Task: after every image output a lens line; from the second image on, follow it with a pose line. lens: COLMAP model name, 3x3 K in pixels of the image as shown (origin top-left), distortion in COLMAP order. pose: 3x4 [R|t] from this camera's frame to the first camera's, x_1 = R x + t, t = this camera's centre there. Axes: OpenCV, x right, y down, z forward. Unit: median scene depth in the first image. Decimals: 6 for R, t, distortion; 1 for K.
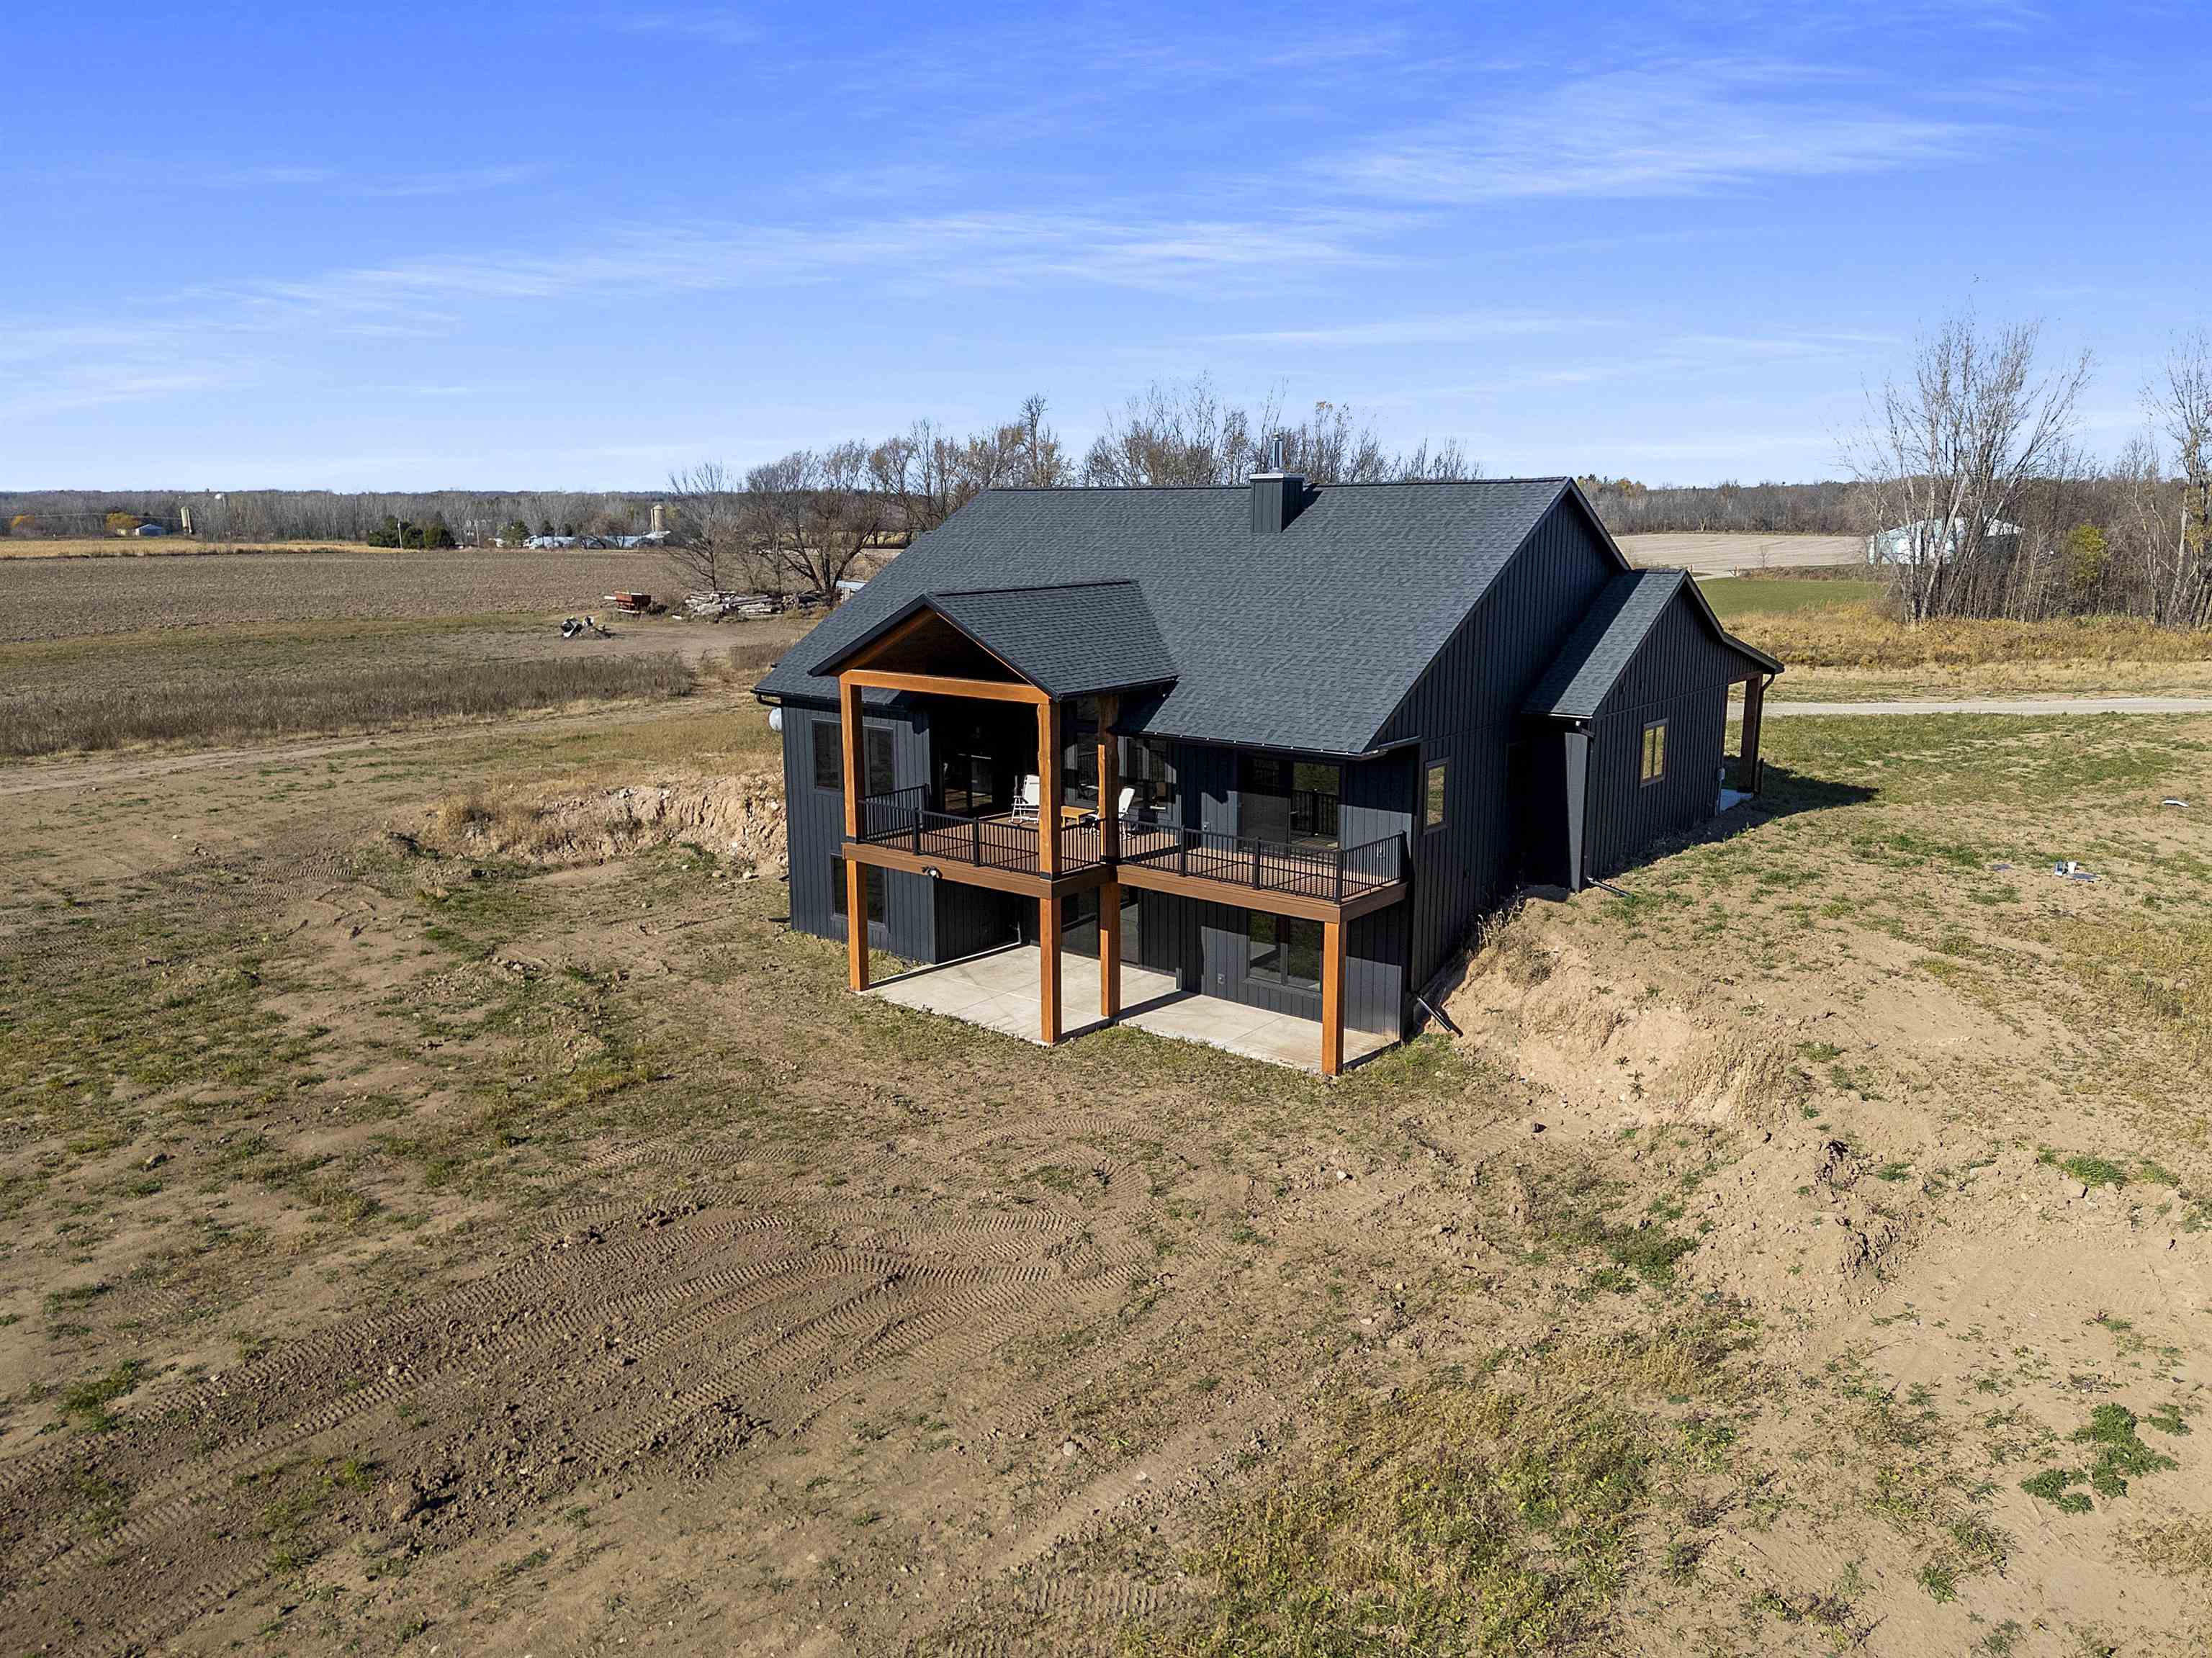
lens RADIAL K [[1616.1, 0, 1106.7], [0, 1616.1, 818.1], [0, 0, 1]] dist [0.078533, -0.068720]
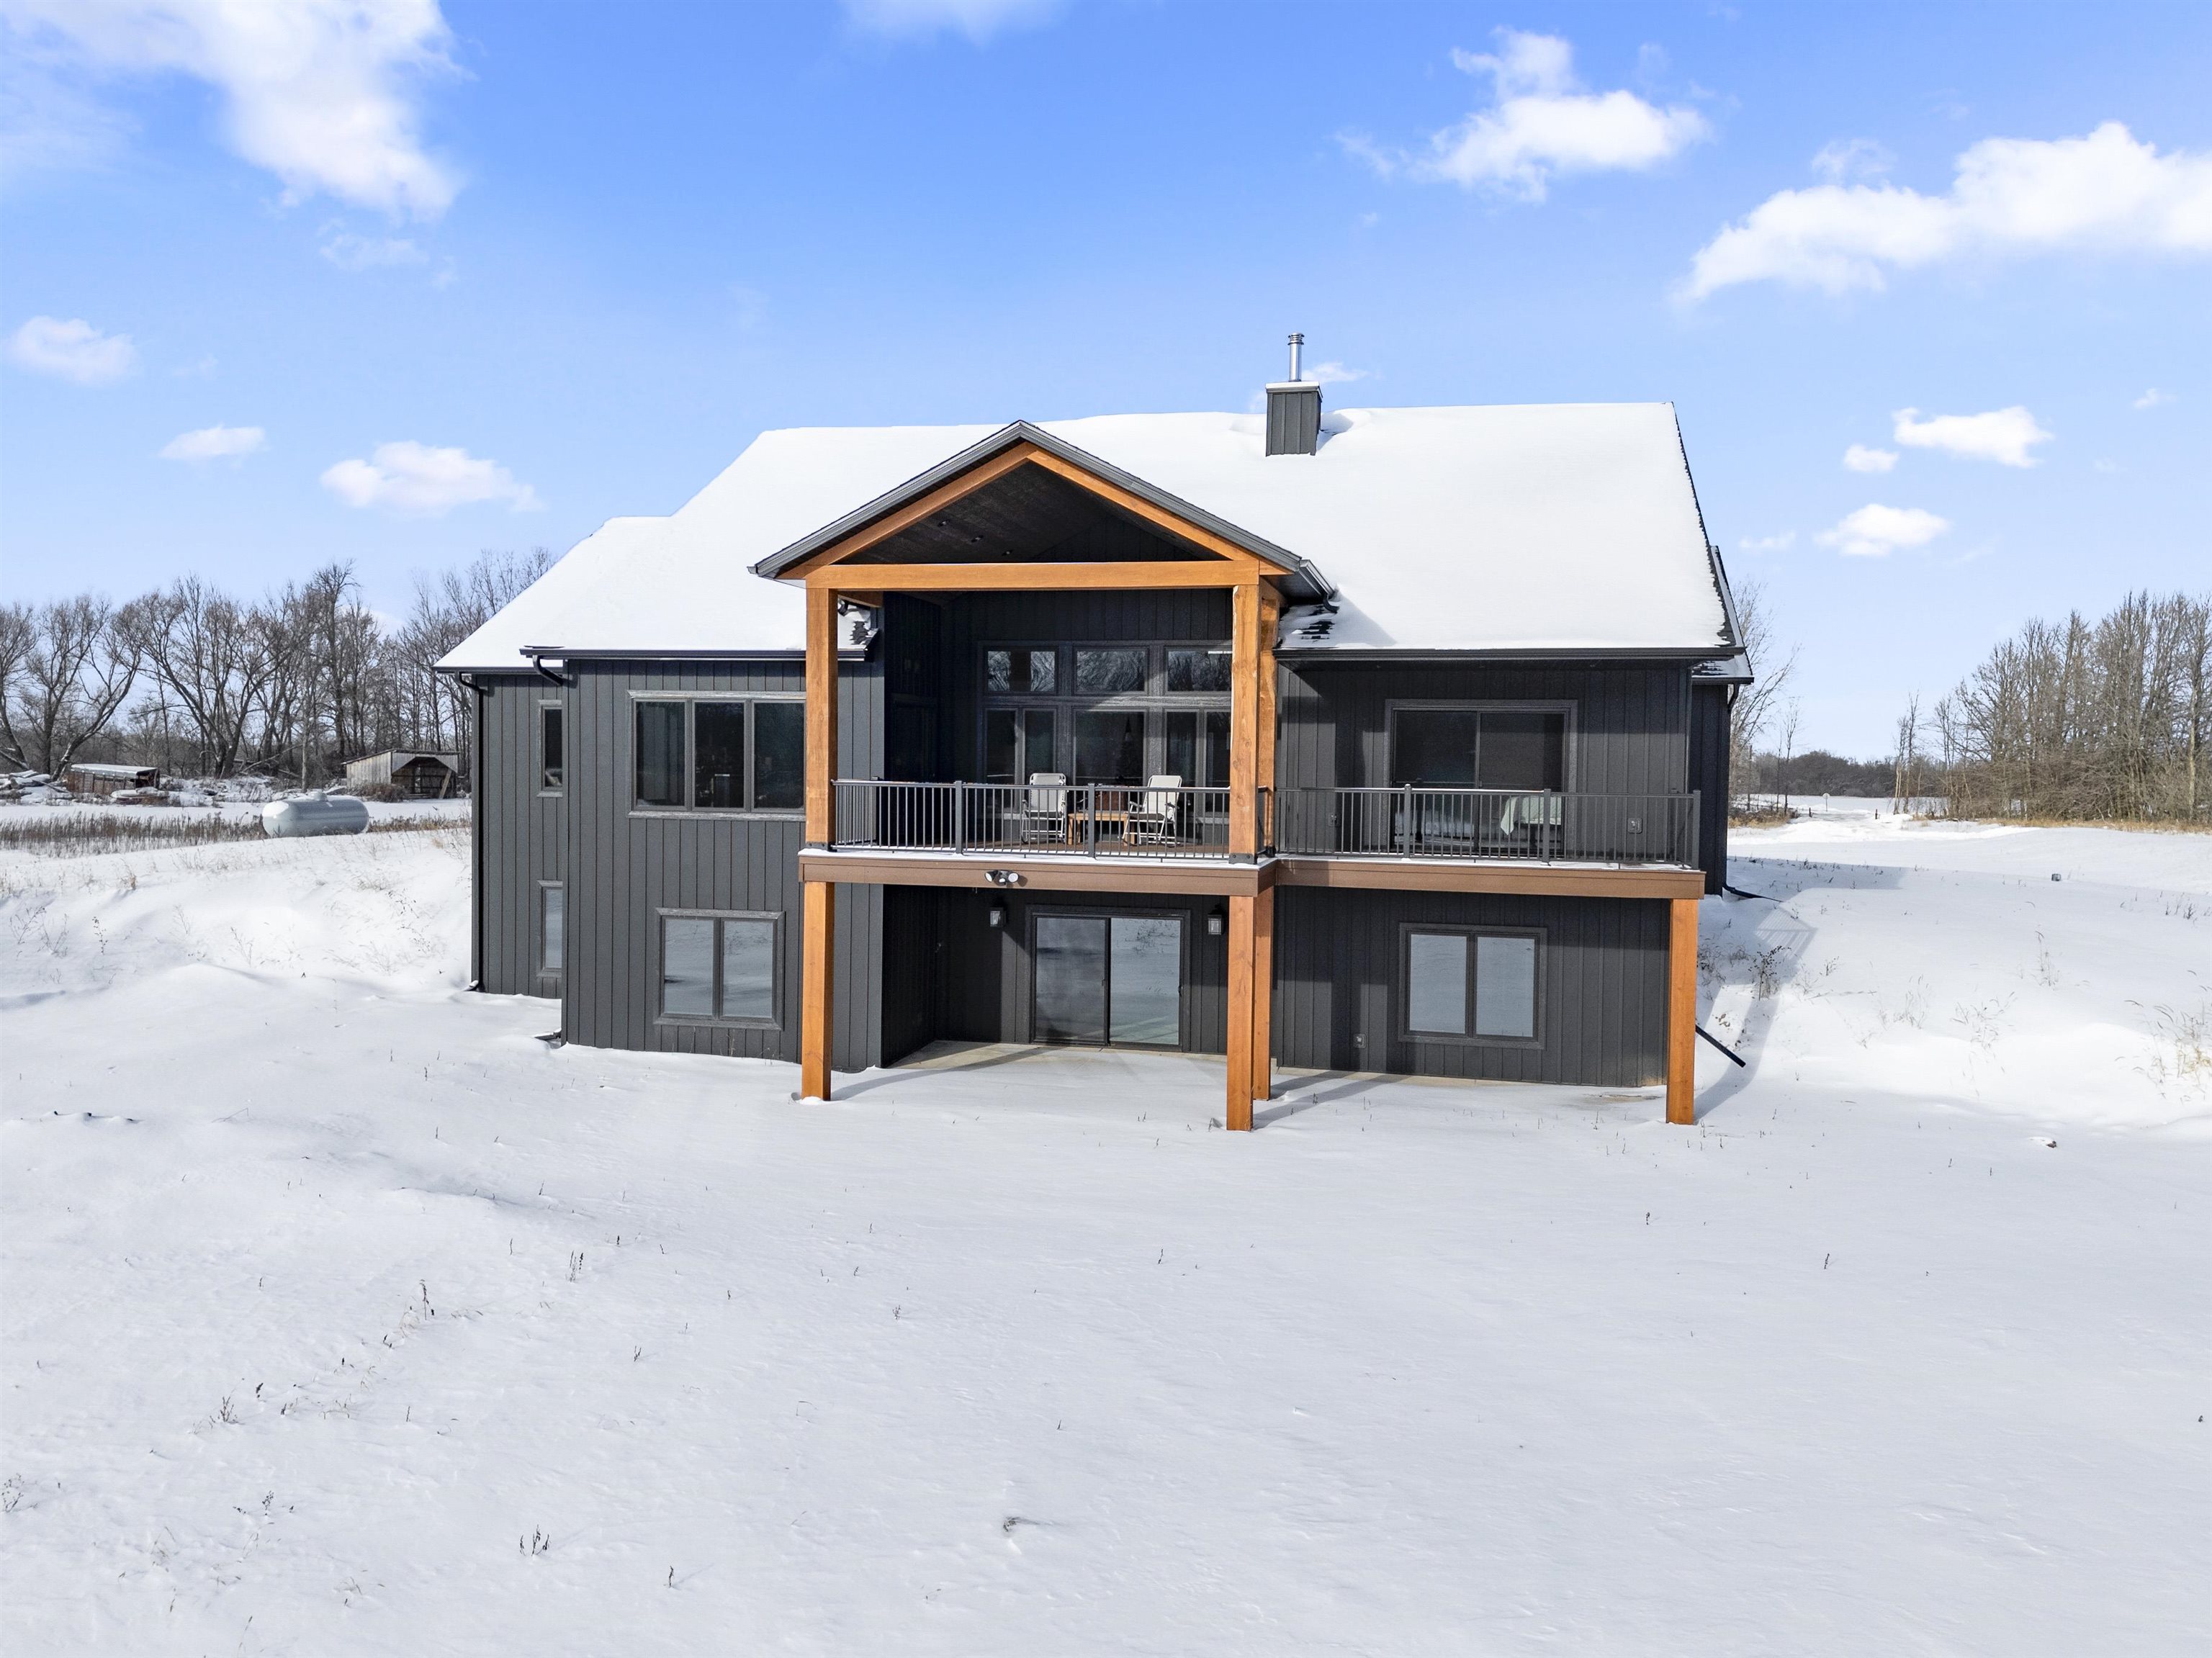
lens RADIAL K [[1616.1, 0, 1106.7], [0, 1616.1, 818.1], [0, 0, 1]] dist [0.078533, -0.068720]
pose [[0.894173, 0.005218, 0.447690, -0.367760], [0.065814, 0.987538, -0.142961, 0.106664], [-0.442857, 0.157296, 0.882686, 0.461917]]
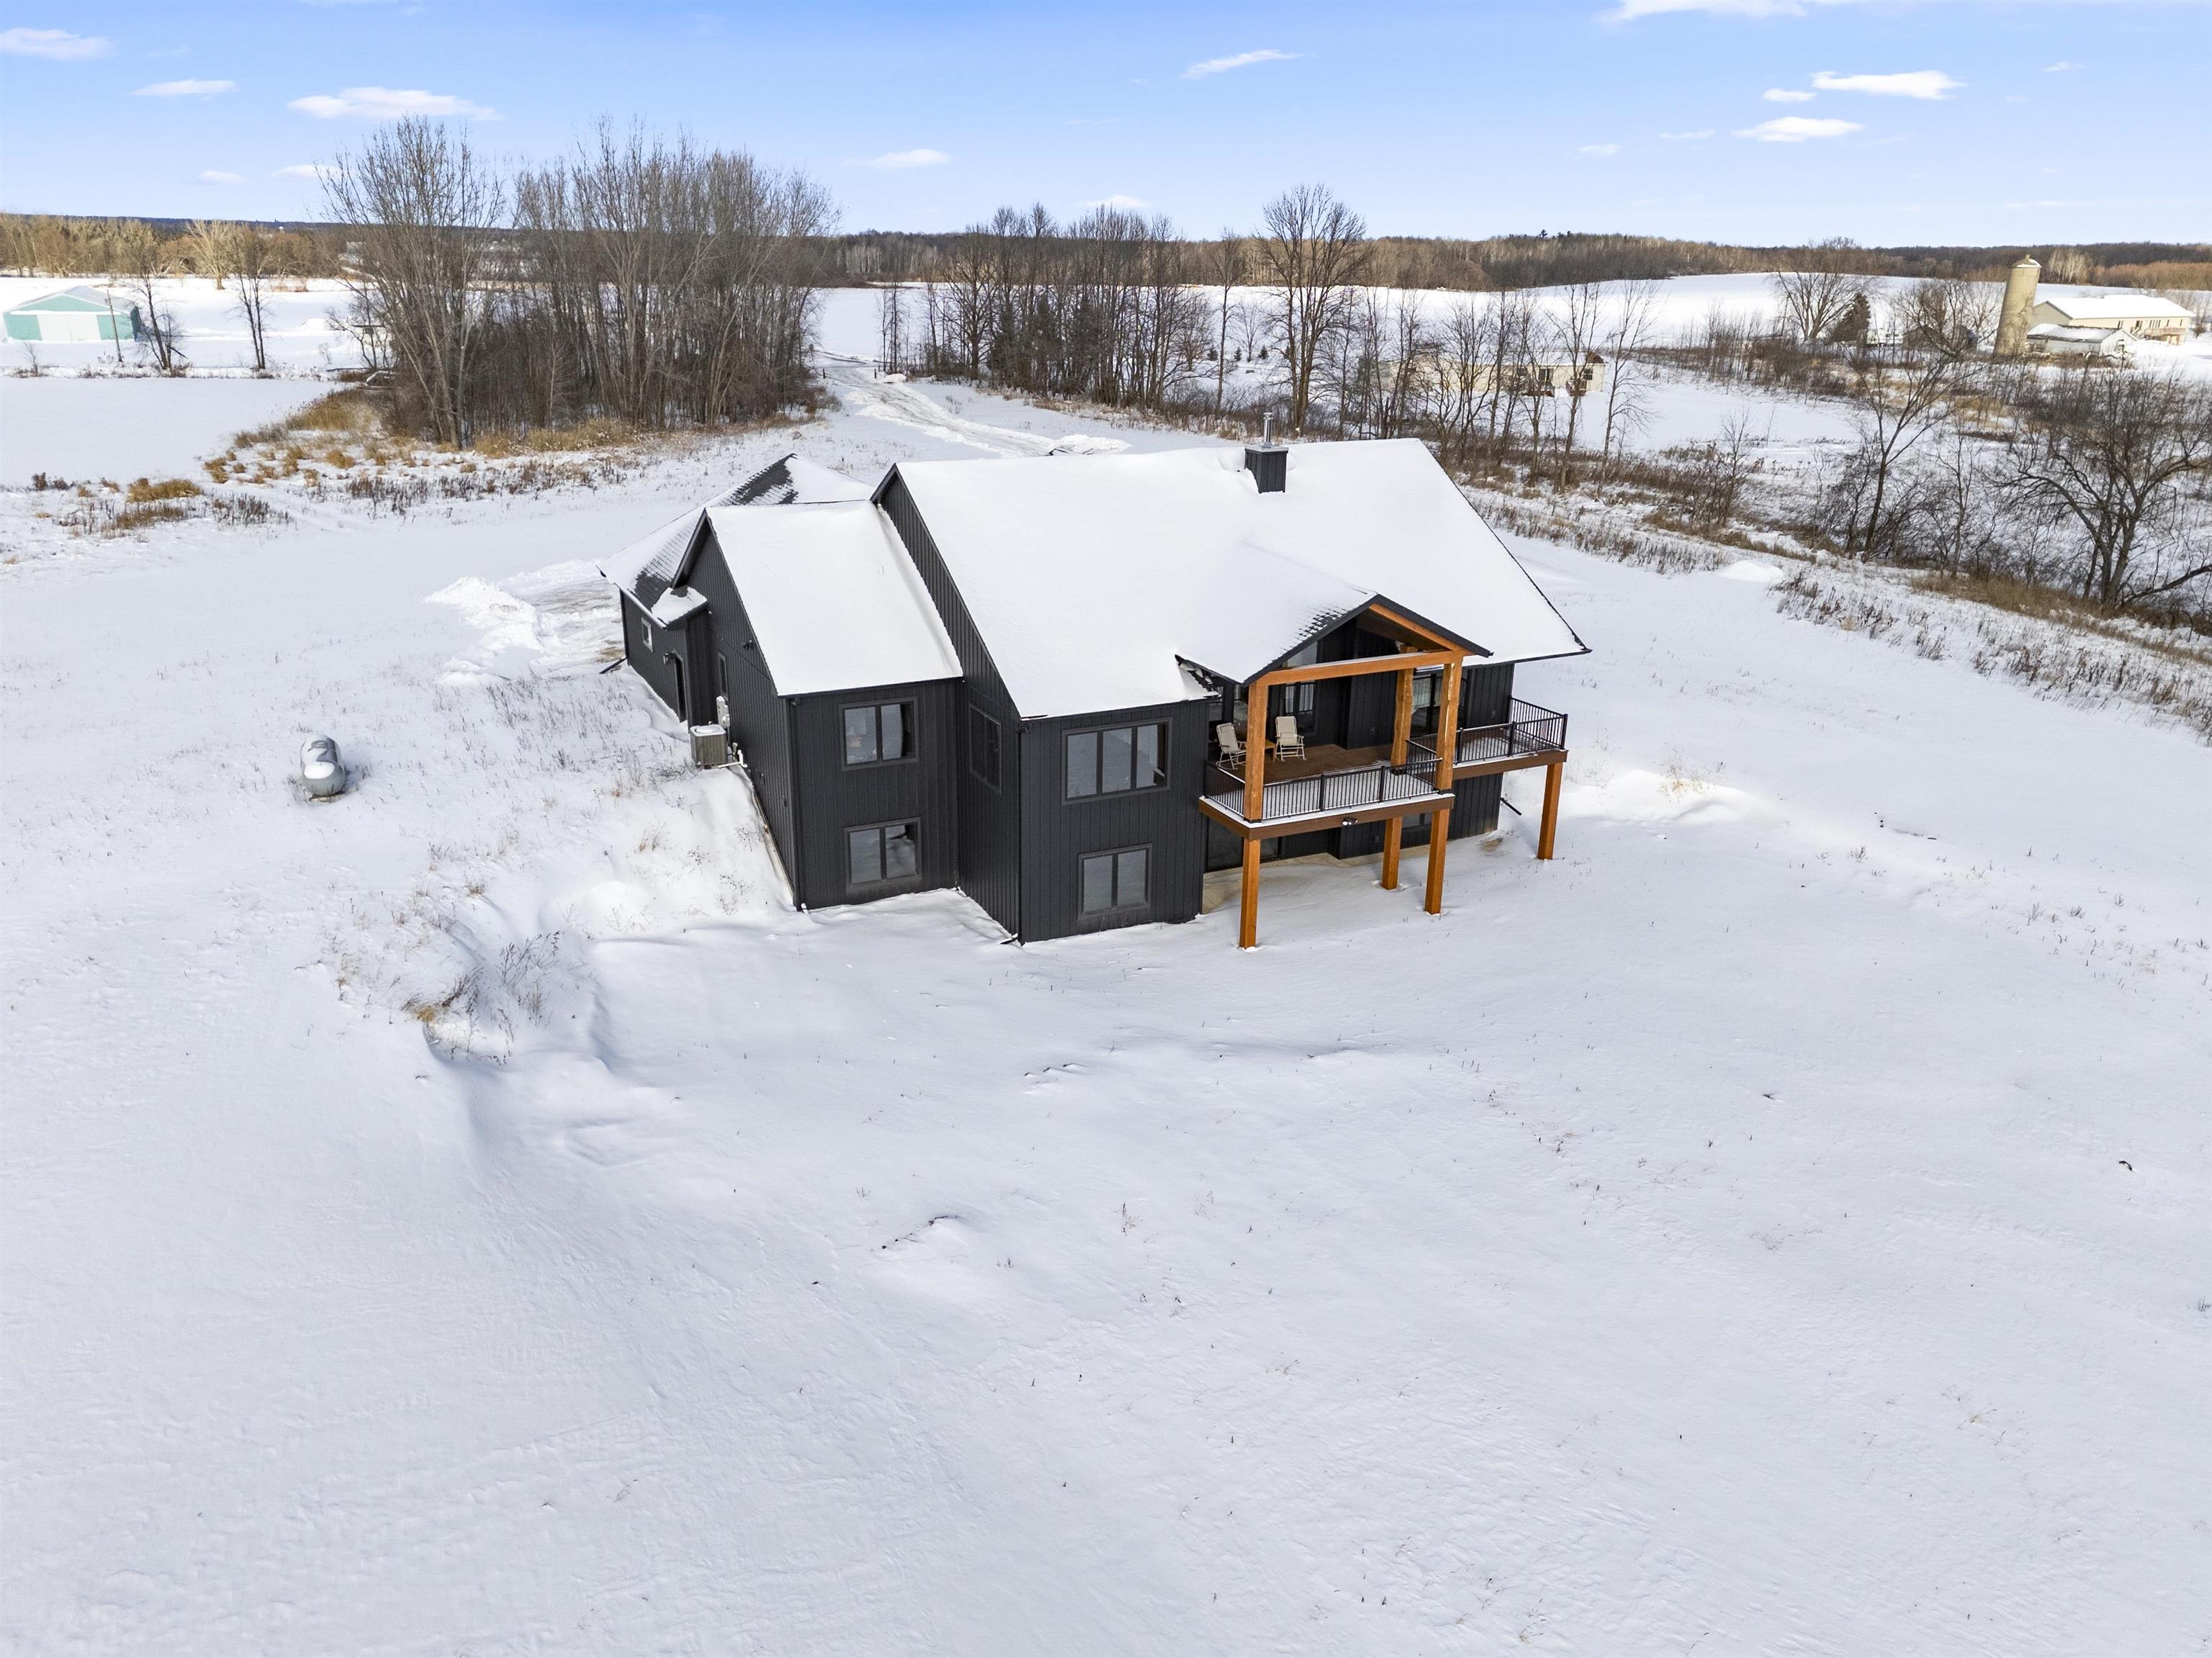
lens RADIAL K [[1635.4, 0, 1101.4], [0, 1635.4, 785.1], [0, 0, 1]] dist [0.080412, -0.077506]
pose [[0.405686, -0.275056, 0.871644, -1.301699], [0.159664, 0.960309, 0.228723, -0.316173], [-0.899959, 0.046380, 0.433500, 0.673864]]
